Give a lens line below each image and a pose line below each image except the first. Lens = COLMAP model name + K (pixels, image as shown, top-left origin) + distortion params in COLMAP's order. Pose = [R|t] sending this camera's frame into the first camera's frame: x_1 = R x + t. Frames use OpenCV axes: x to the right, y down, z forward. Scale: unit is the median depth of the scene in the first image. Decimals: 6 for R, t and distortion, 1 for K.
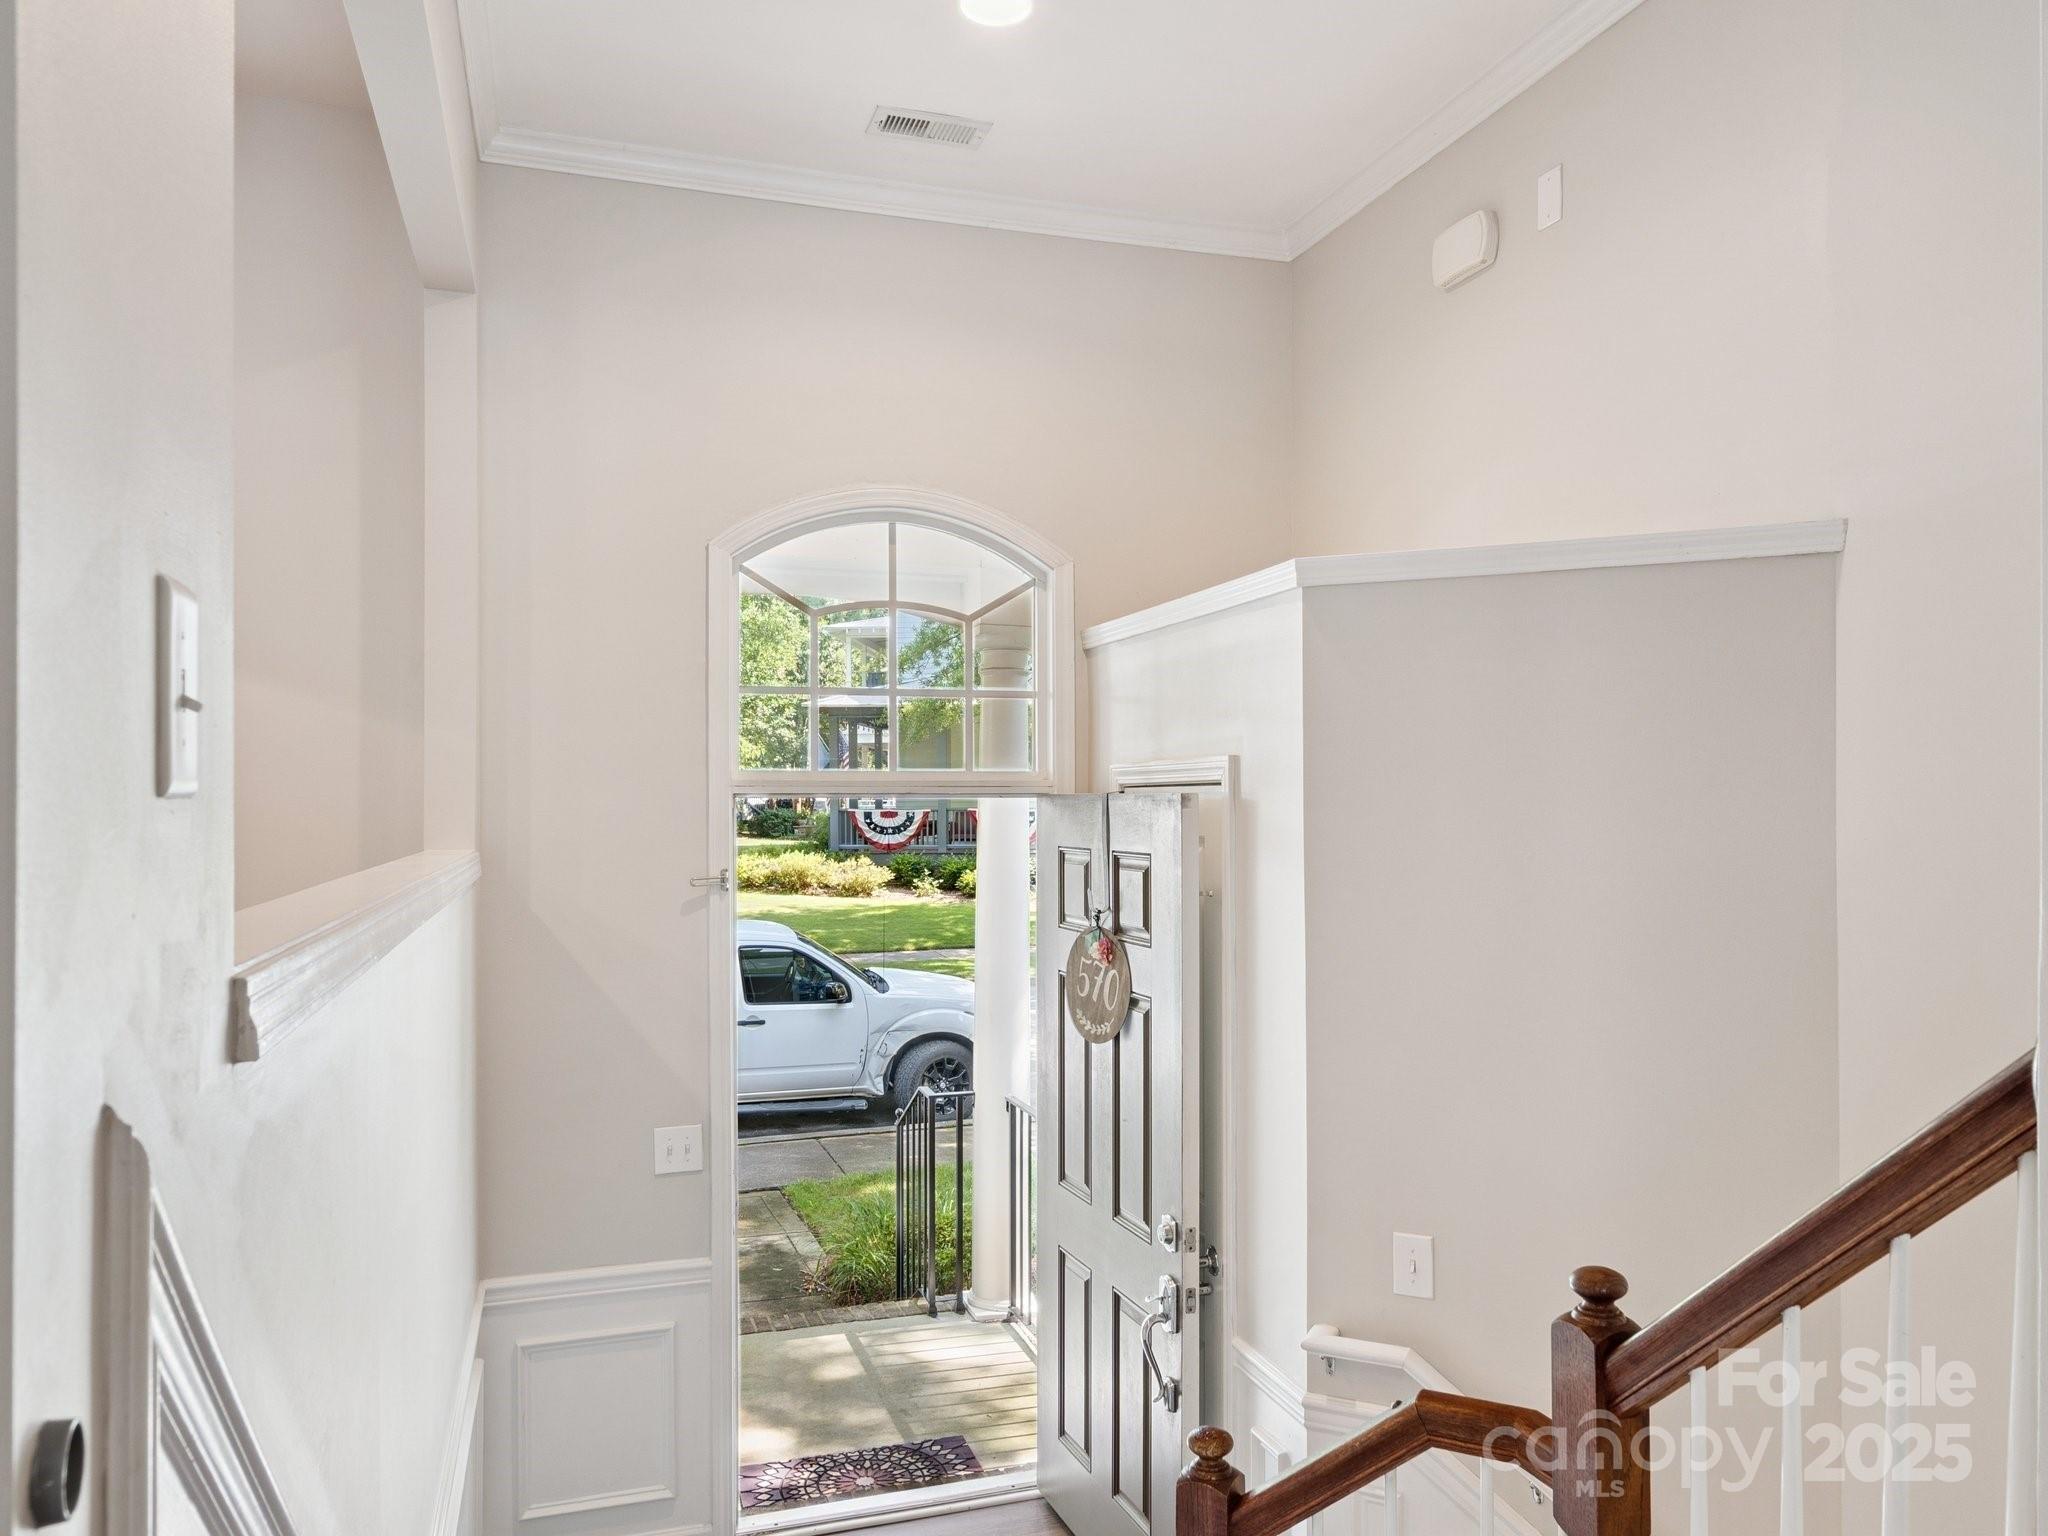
lens RADIAL K [[1428.7, 0, 1042.4], [0, 1428.7, 801.1], [0, 0, 1]] dist [-0.006271, 0.000659]
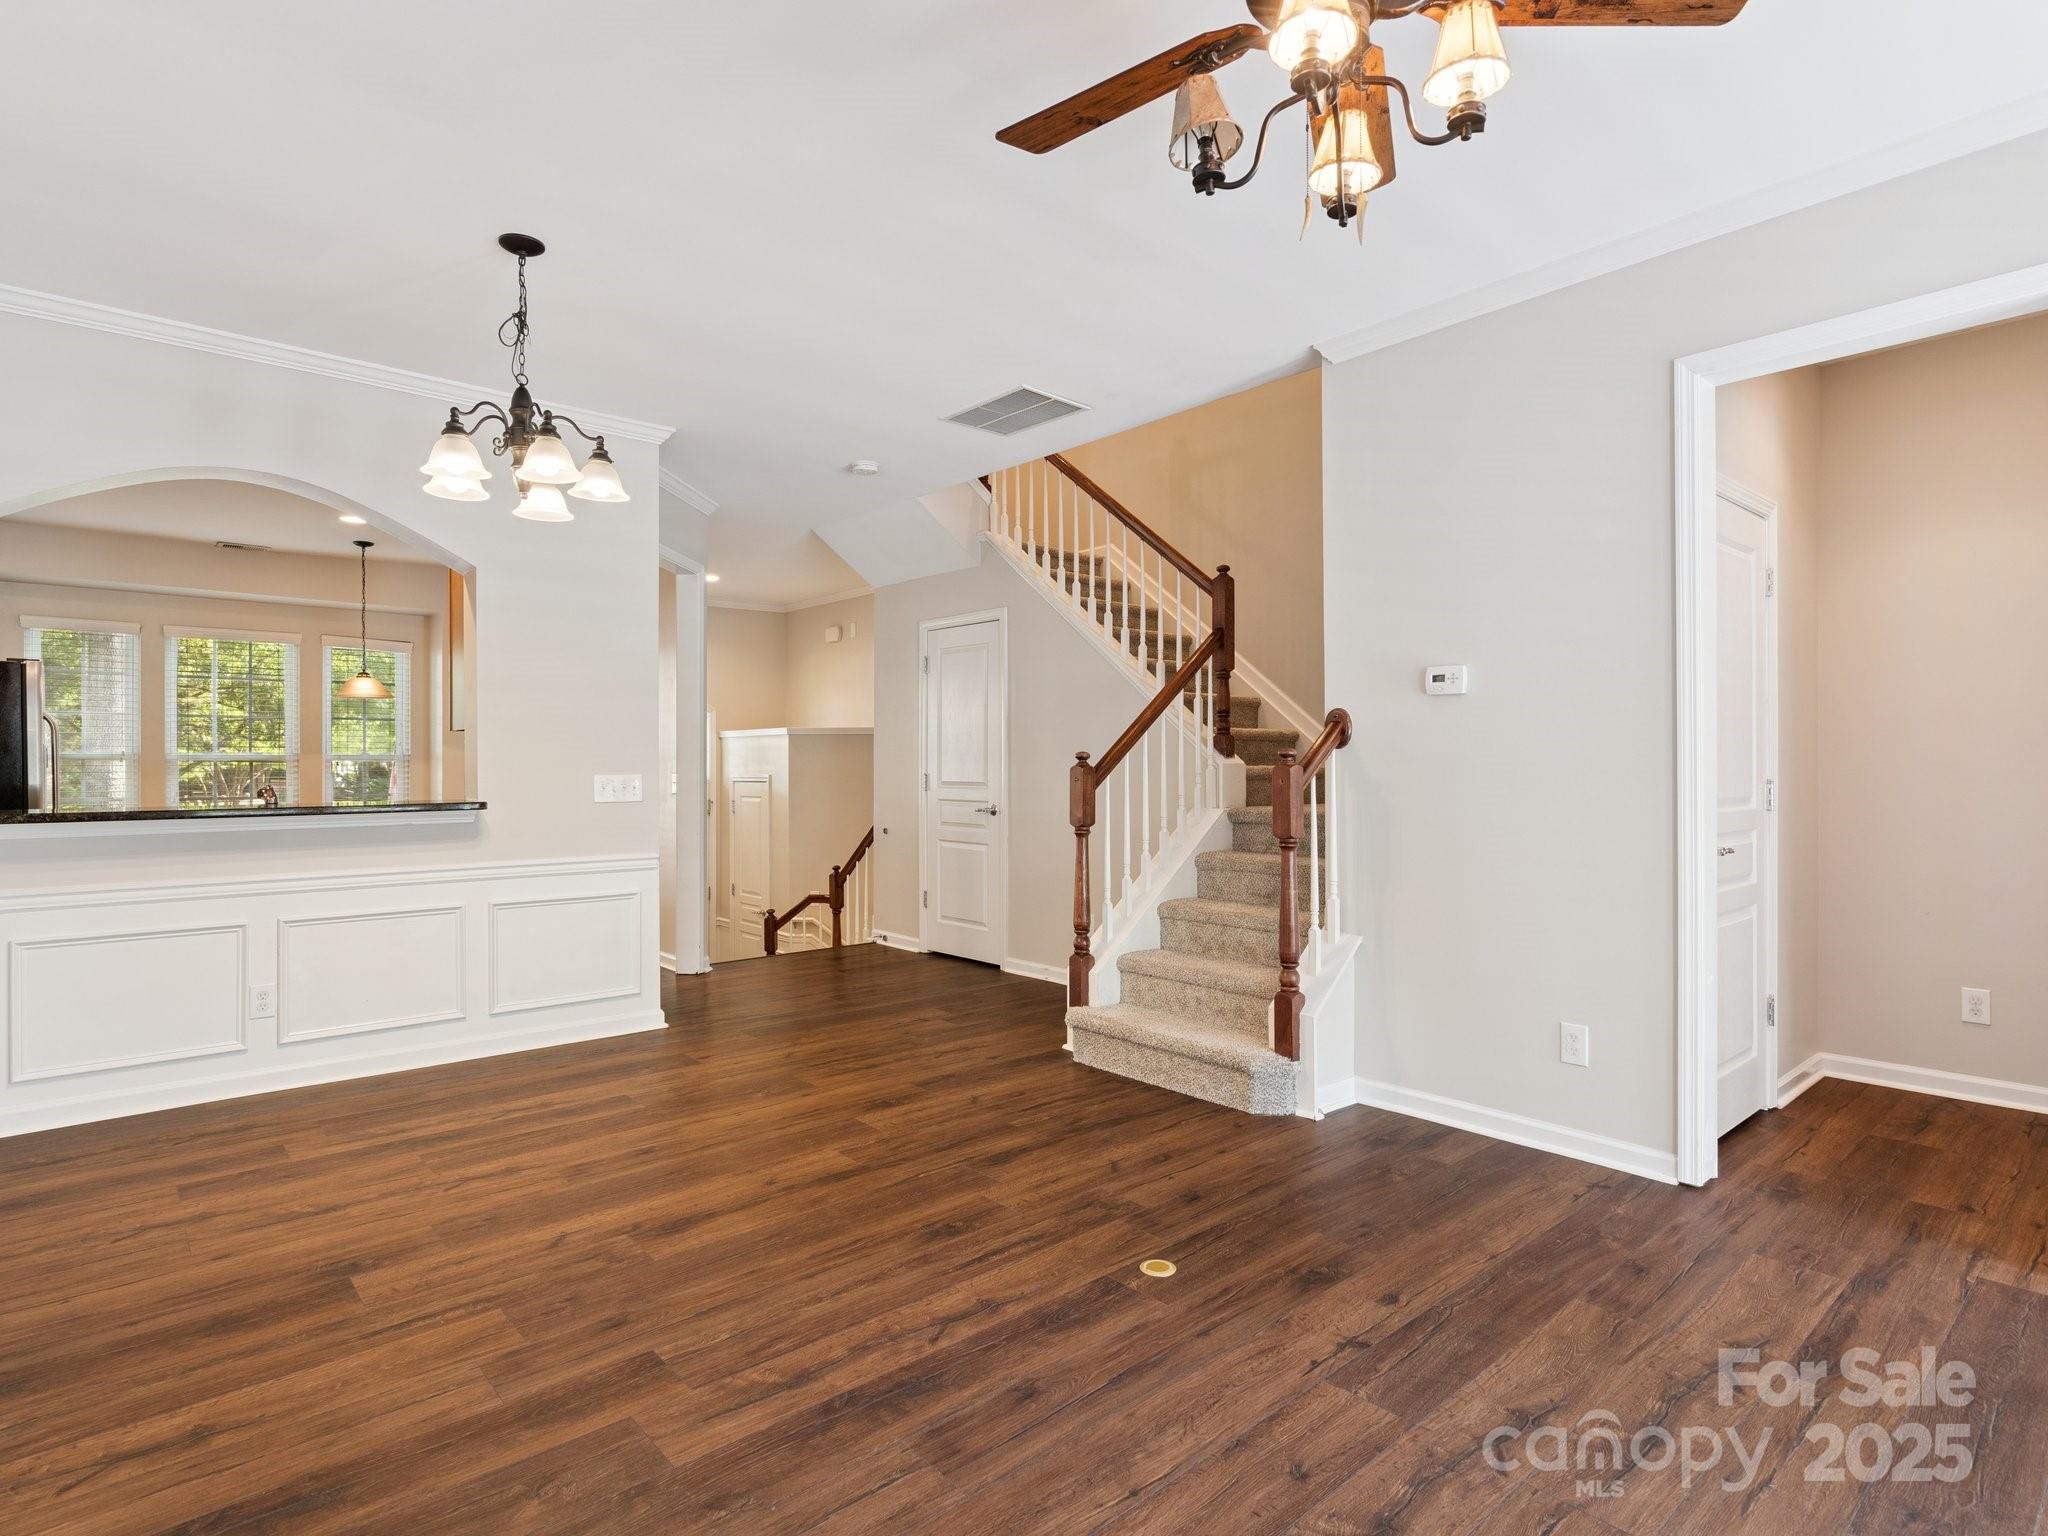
lens RADIAL K [[1069.8, 0, 1015.6], [0, 1069.8, 763.3], [0, 0, 1]] dist [-0.003597, 0.001110]
pose [[0.924550, 0.004585, 0.381034, -0.283653], [-0.002322, 0.999977, -0.006398, -0.038130], [-0.381054, 0.005031, 0.924539, -1.542235]]
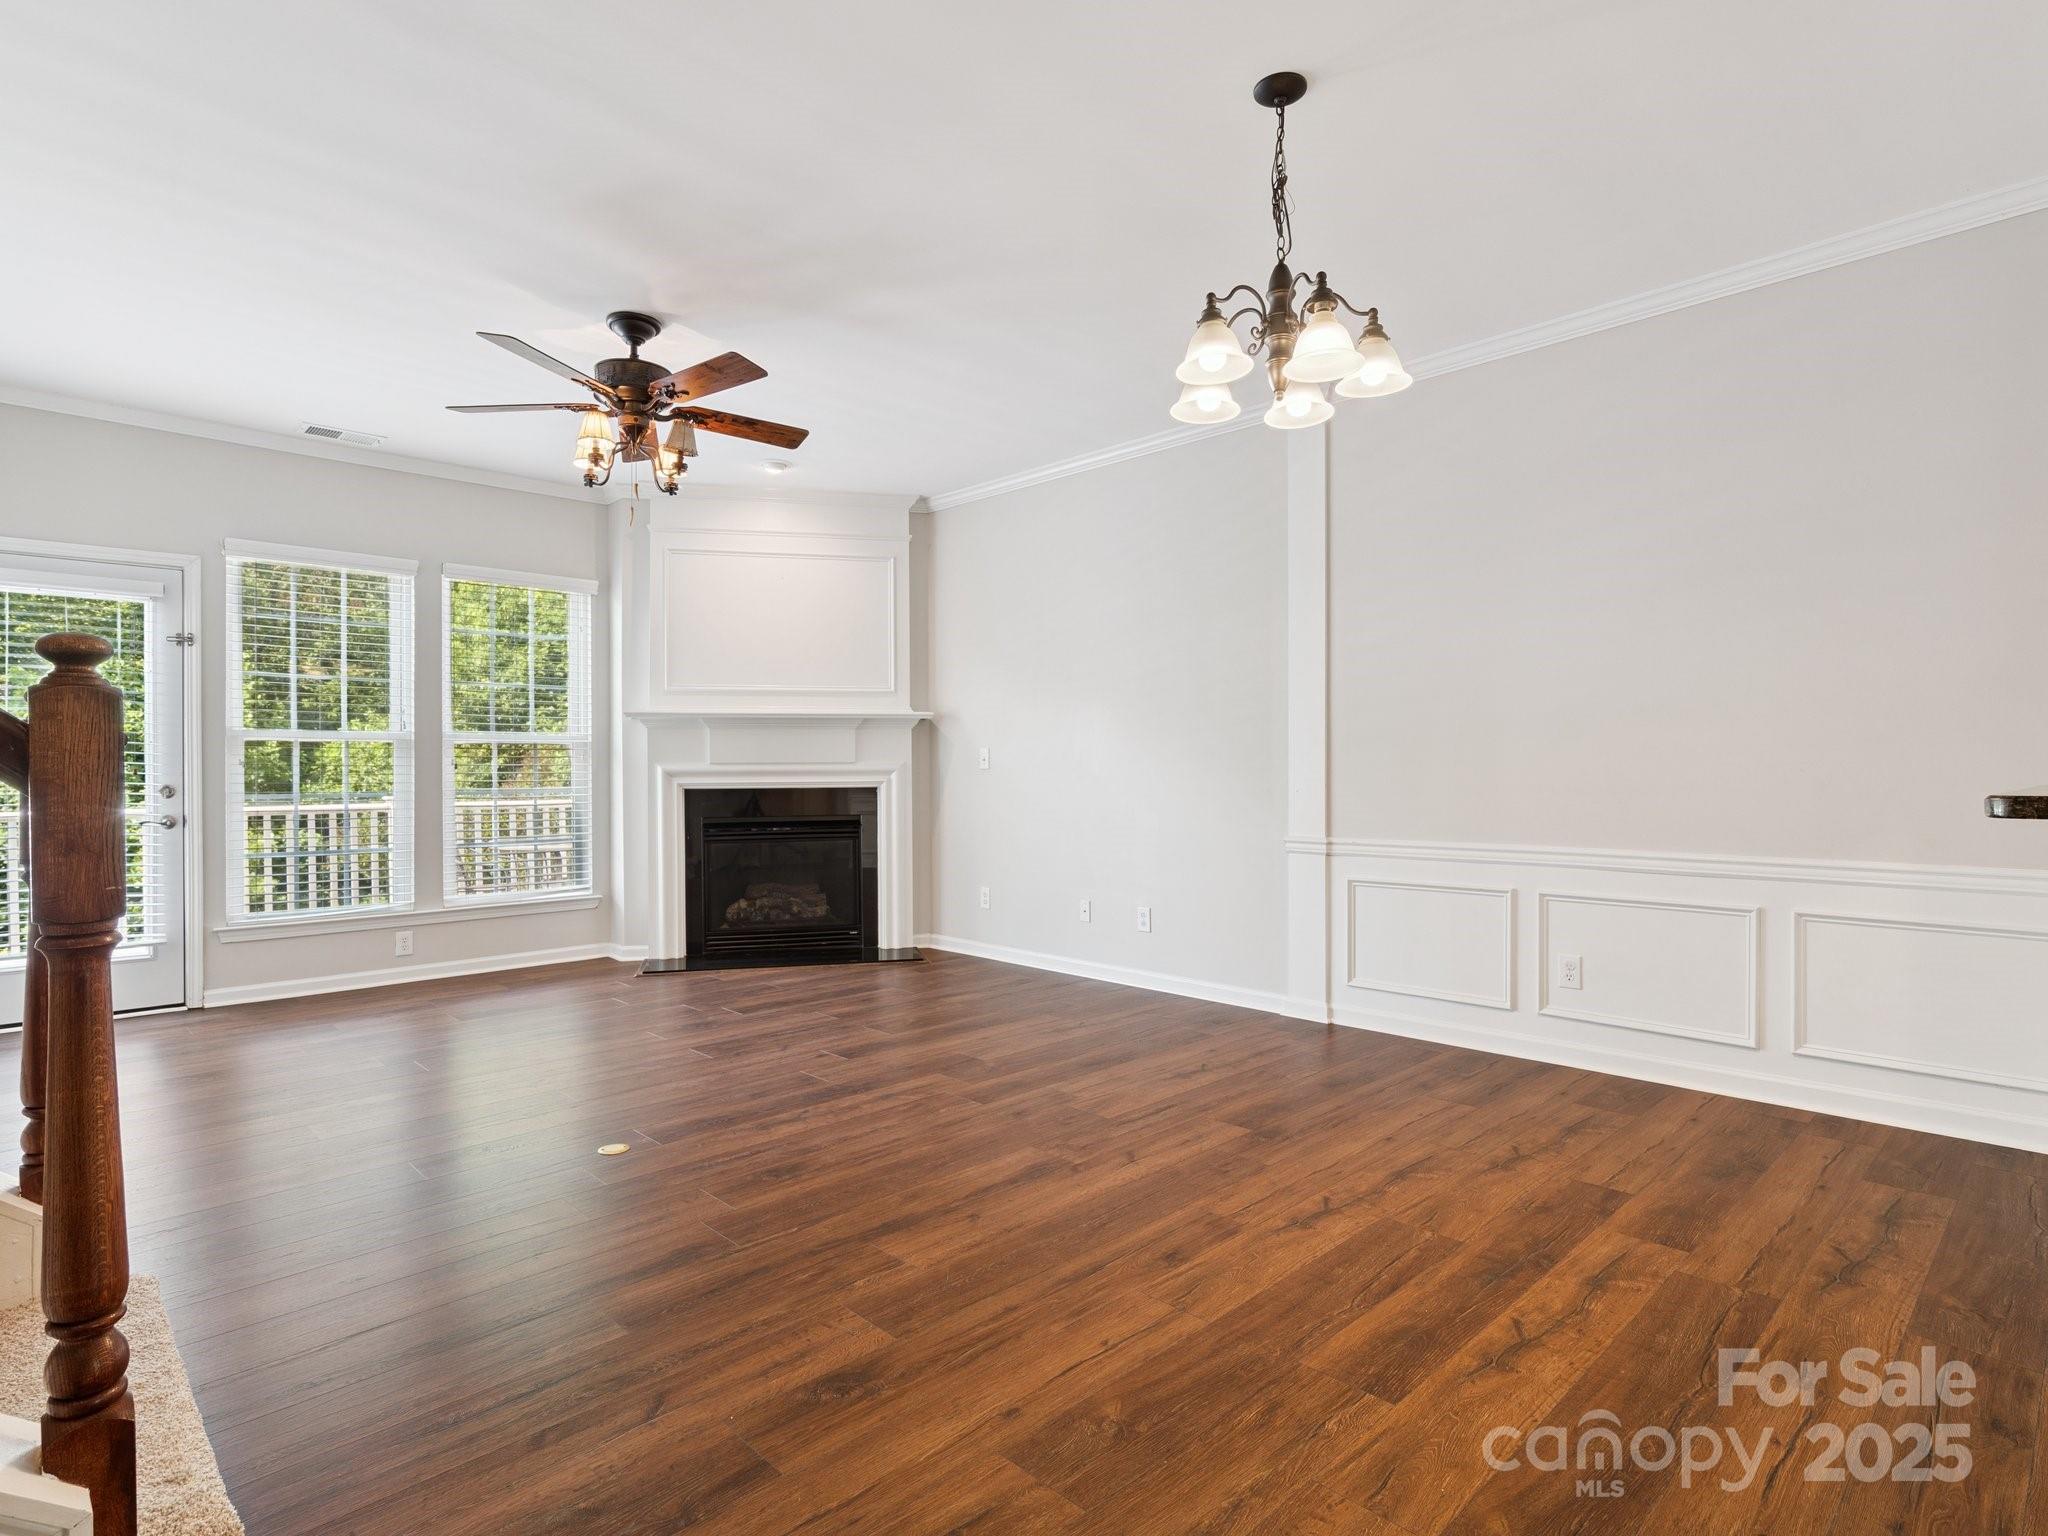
lens RADIAL K [[1069.8, 0, 1014.5], [0, 1069.8, 770.4], [0, 0, 1]] dist [-0.003597, 0.001110]
pose [[-0.905361, 0.011213, -0.424495, 0.110735], [0.010502, 0.999937, 0.004016, -0.018470], [0.424513, -0.000822, -0.905421, -0.121904]]
